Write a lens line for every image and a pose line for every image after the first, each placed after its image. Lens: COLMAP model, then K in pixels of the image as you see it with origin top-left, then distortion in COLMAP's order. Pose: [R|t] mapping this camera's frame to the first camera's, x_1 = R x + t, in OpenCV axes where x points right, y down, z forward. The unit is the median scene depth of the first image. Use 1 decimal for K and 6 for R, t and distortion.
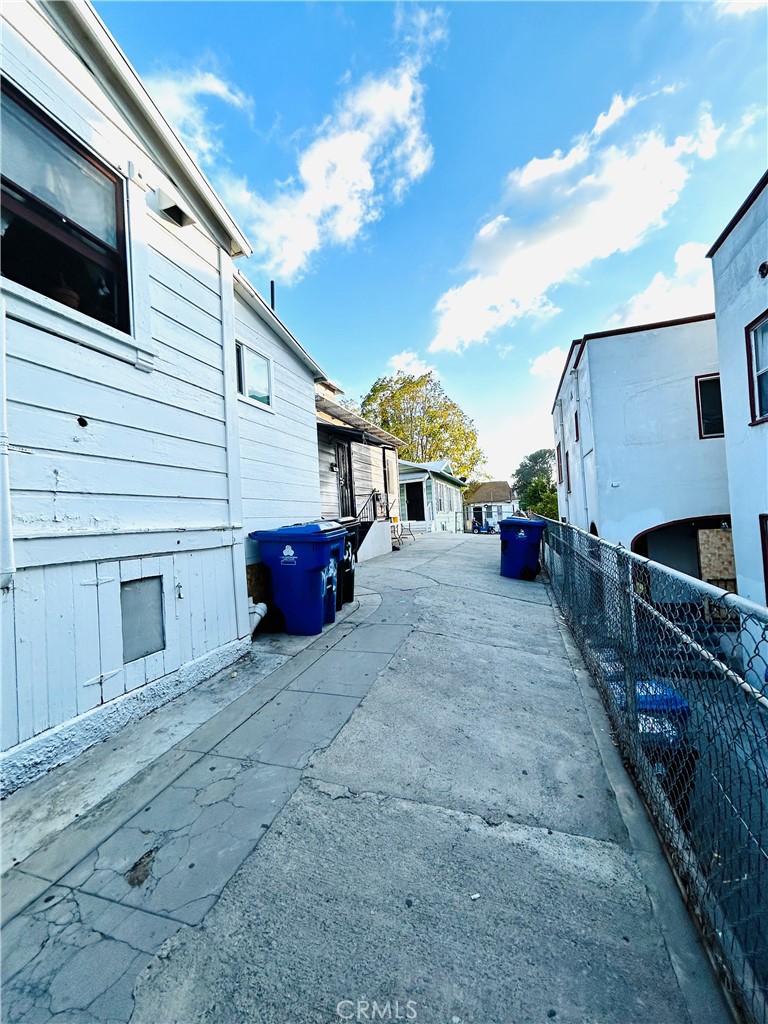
lens RADIAL K [[415.0, 0, 382.7], [0, 415.0, 508.9], [0, 0, 1]] dist [-0.000077, 0.000058]
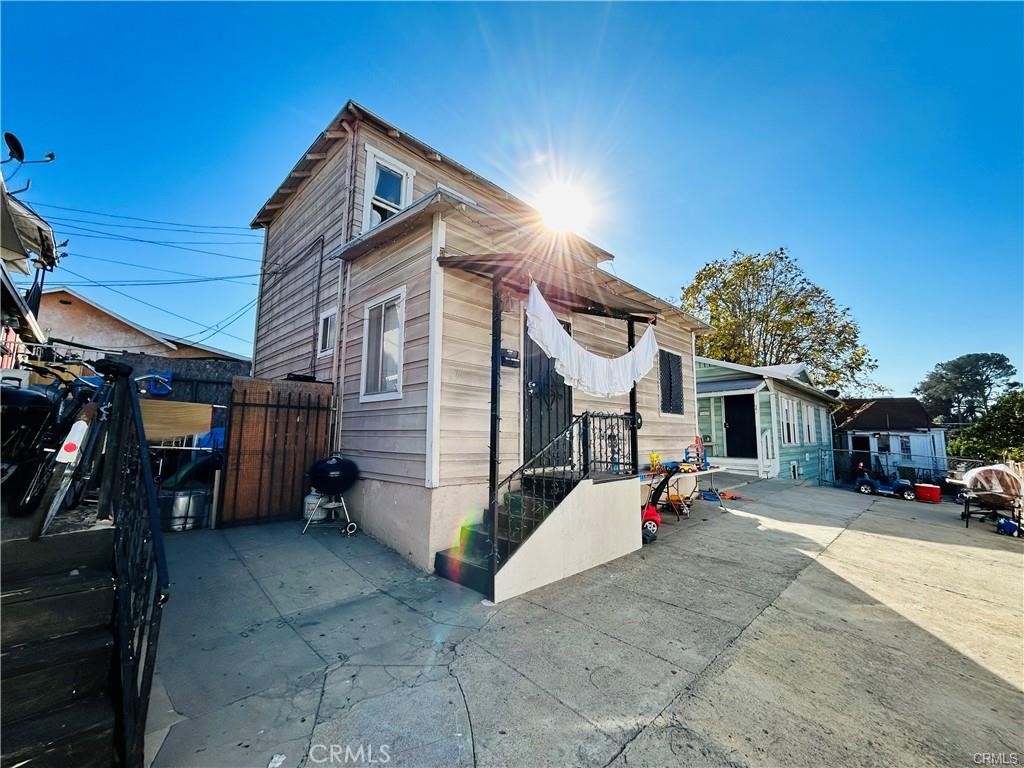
lens RADIAL K [[415.0, 0, 516.1], [0, 415.0, 392.6], [0, 0, 1]] dist [-0.000077, 0.000058]
pose [[0.895416, 0.032237, -0.444062, 0.032322], [-0.057934, 0.997332, -0.044419, -0.012416], [0.441445, 0.065500, 0.894894, 0.176951]]
